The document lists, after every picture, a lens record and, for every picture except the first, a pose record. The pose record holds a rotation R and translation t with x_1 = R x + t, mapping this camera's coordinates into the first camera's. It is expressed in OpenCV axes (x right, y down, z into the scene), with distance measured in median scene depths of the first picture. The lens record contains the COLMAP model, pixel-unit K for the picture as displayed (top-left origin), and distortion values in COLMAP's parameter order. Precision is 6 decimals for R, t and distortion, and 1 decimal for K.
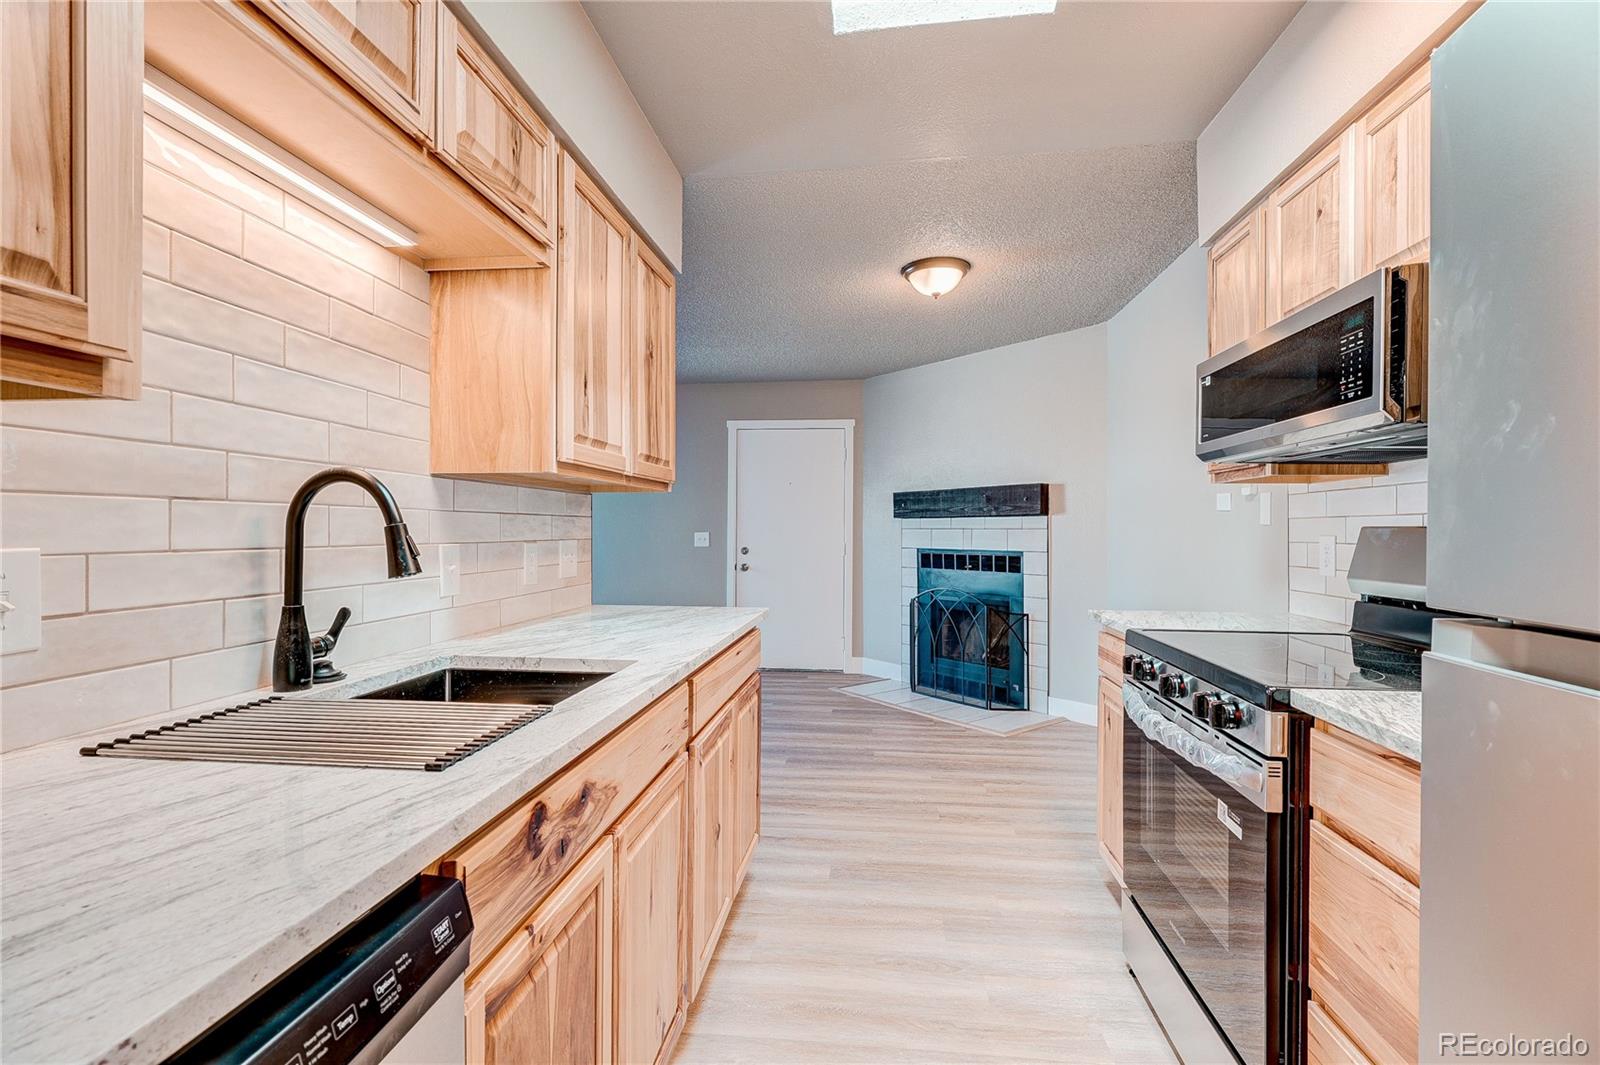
lens RADIAL K [[738.3, 0, 802.6], [0, 738.3, 526.9], [0, 0, 1]] dist [-0.001535, 0.000054]
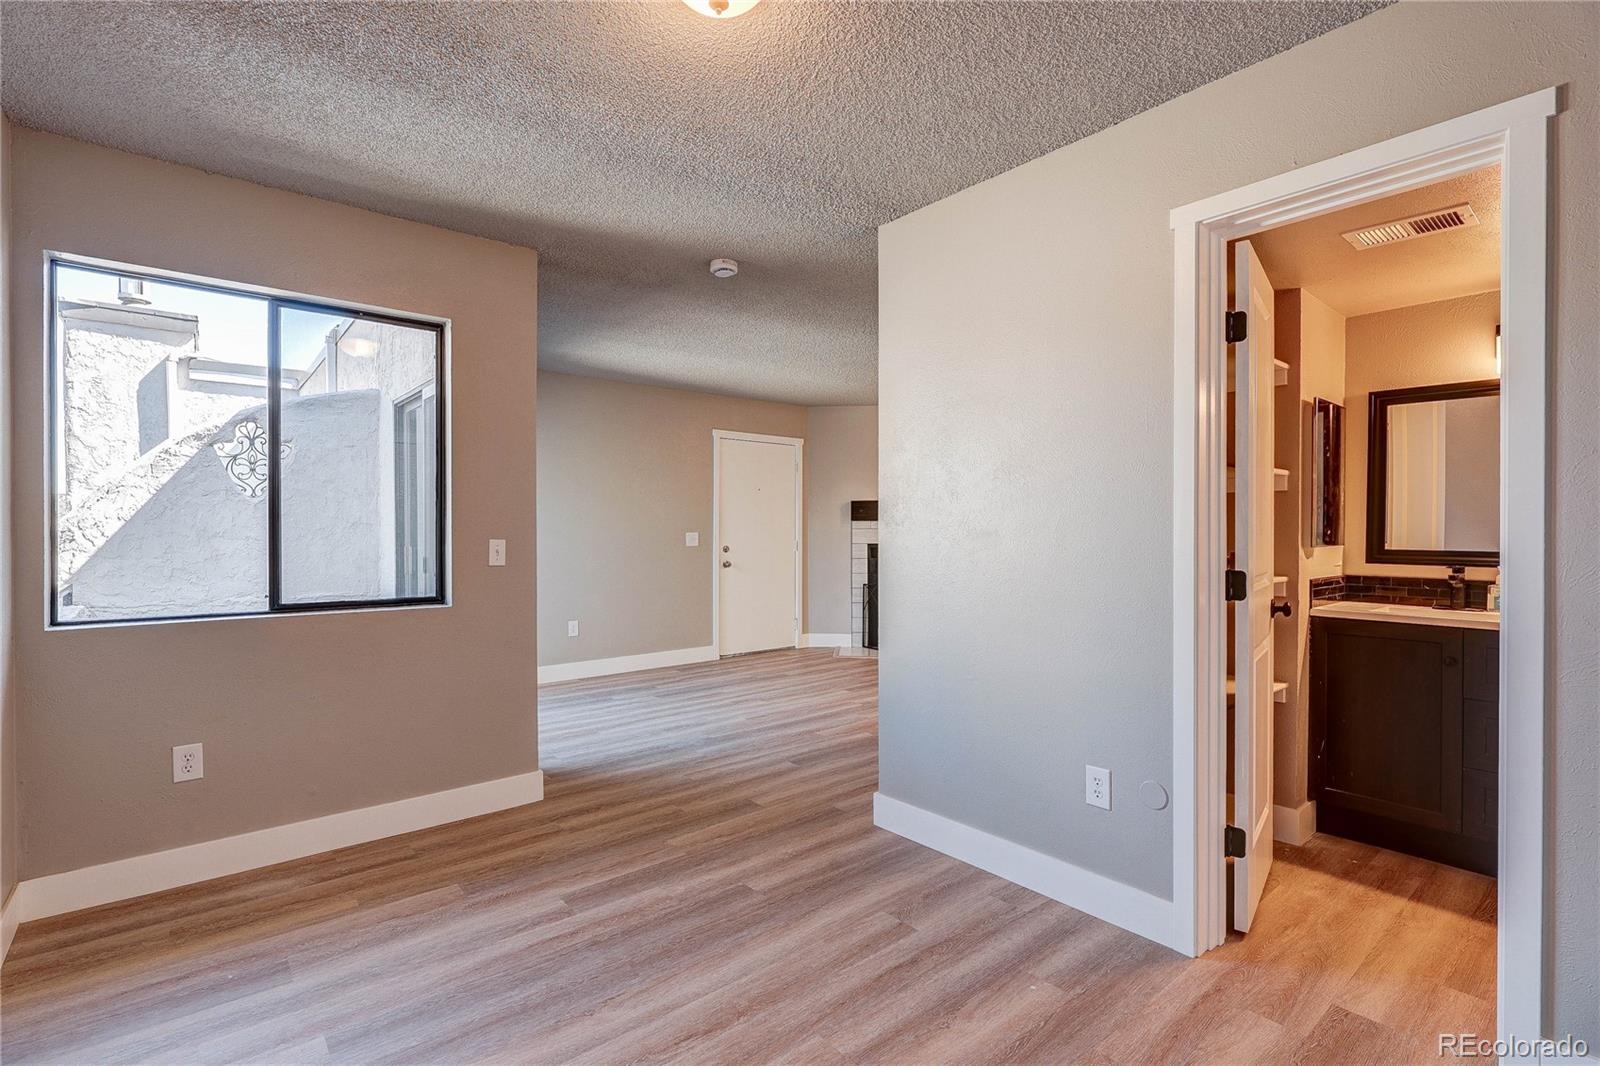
lens RADIAL K [[745.1, 0, 800.0], [0, 745.1, 533.0], [0, 0, 1]] dist [-0.001651, -0.000081]
pose [[0.683110, -0.005696, 0.730294, -0.956791], [0.000948, 0.999976, 0.006912, 0.000822], [-0.730315, -0.004029, 0.683099, 0.190803]]
